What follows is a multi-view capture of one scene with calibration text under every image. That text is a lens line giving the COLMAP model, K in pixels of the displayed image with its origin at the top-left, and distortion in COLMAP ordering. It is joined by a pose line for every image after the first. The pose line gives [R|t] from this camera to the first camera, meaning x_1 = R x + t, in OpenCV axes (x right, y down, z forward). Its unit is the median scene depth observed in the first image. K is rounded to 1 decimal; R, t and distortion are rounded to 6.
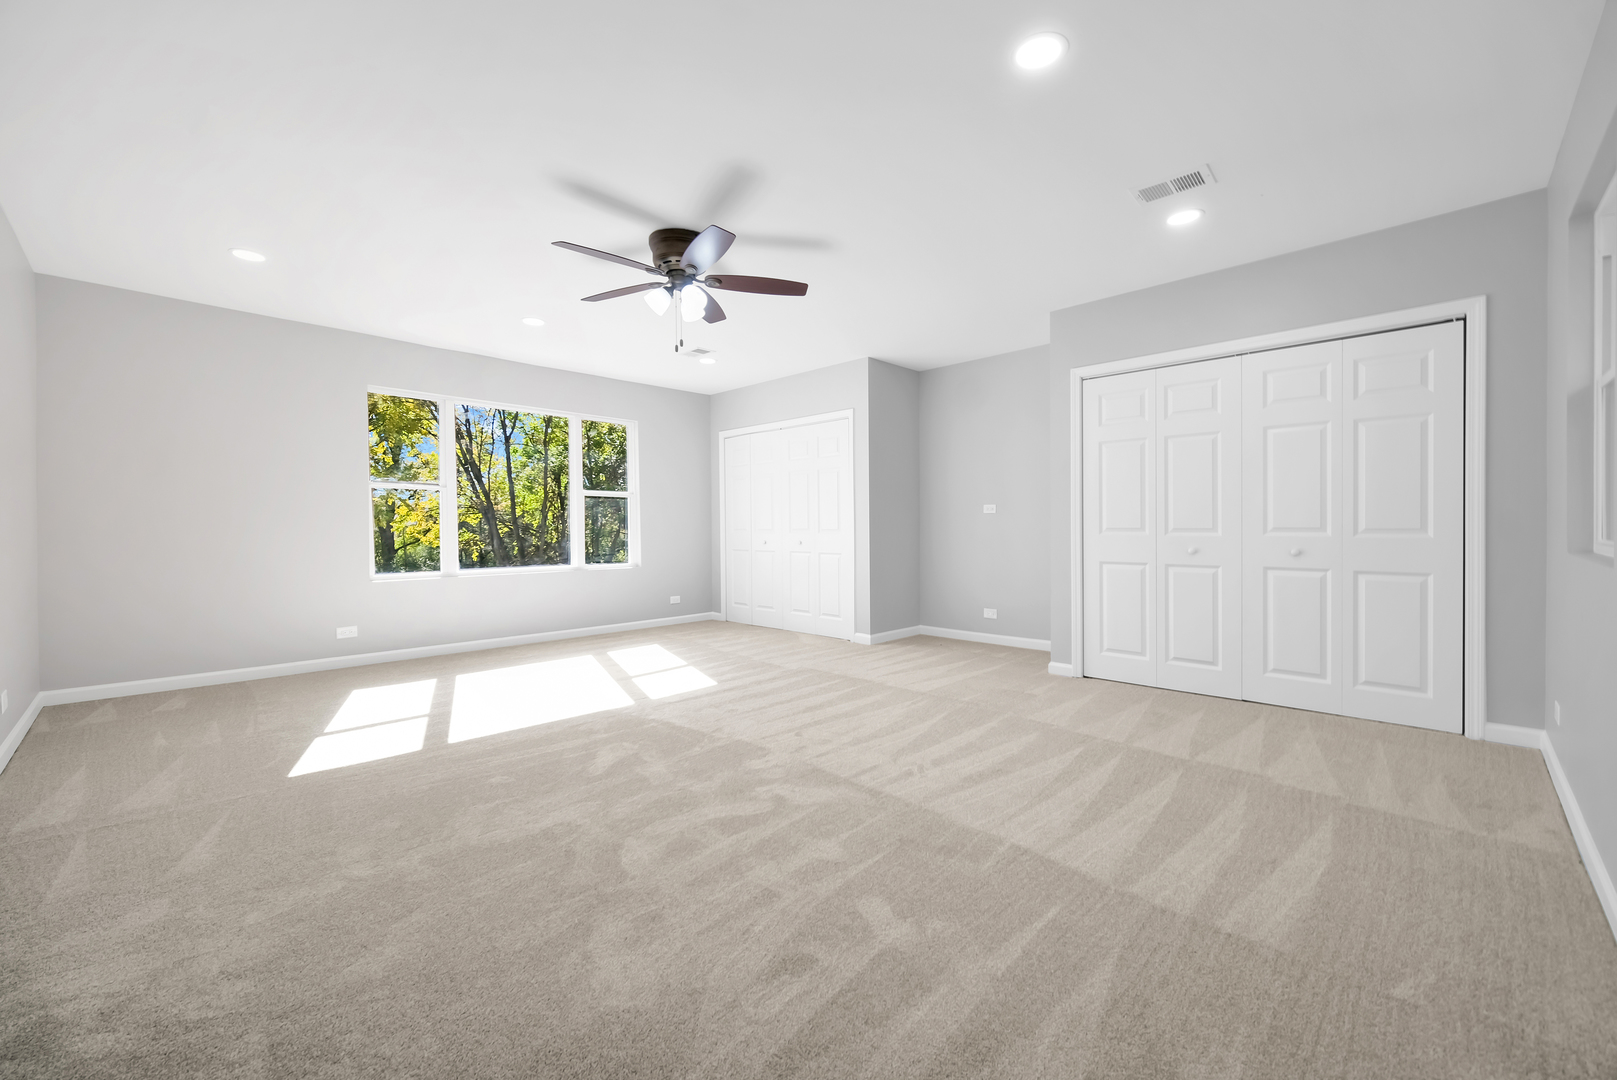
lens RADIAL K [[643.7, 0, 813.4], [0, 643.7, 529.8], [0, 0, 1]] dist [-0.000956, -0.000023]
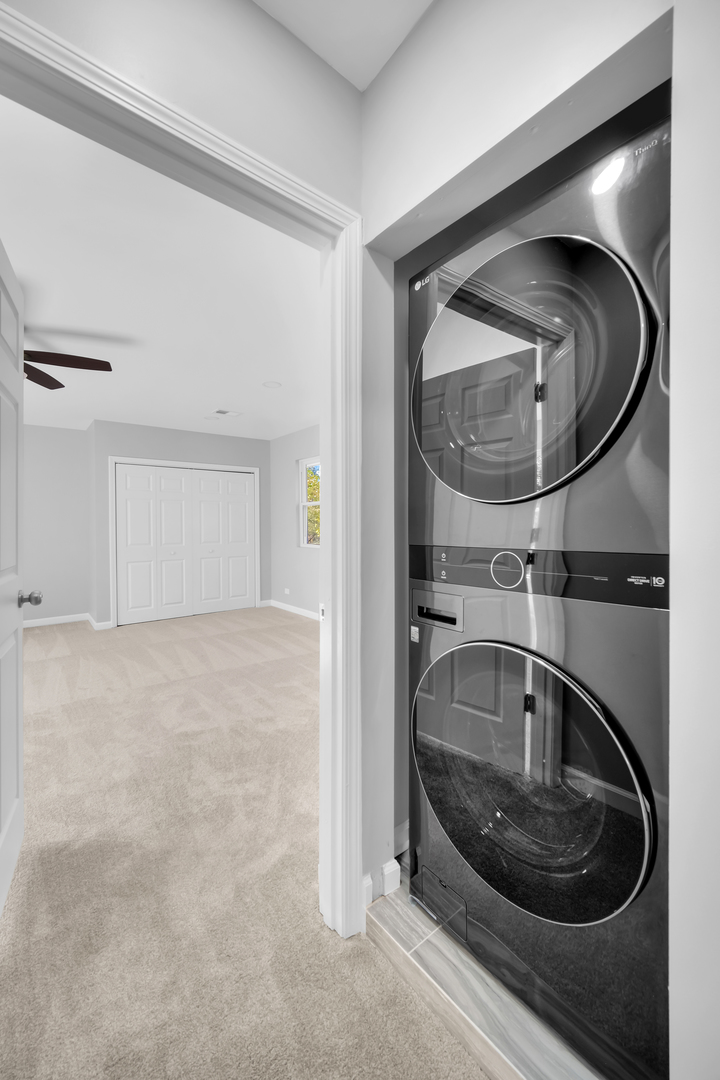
lens RADIAL K [[435.5, 0, 360.0], [0, 435.5, 540.0], [0, 0, 1]] dist [-0.000297, -0.000044]
pose [[0.107800, -0.023714, 0.993890, -1.050164], [0.009755, 0.999693, 0.022794, -0.054157], [-0.994125, 0.007238, 0.107998, 0.259629]]
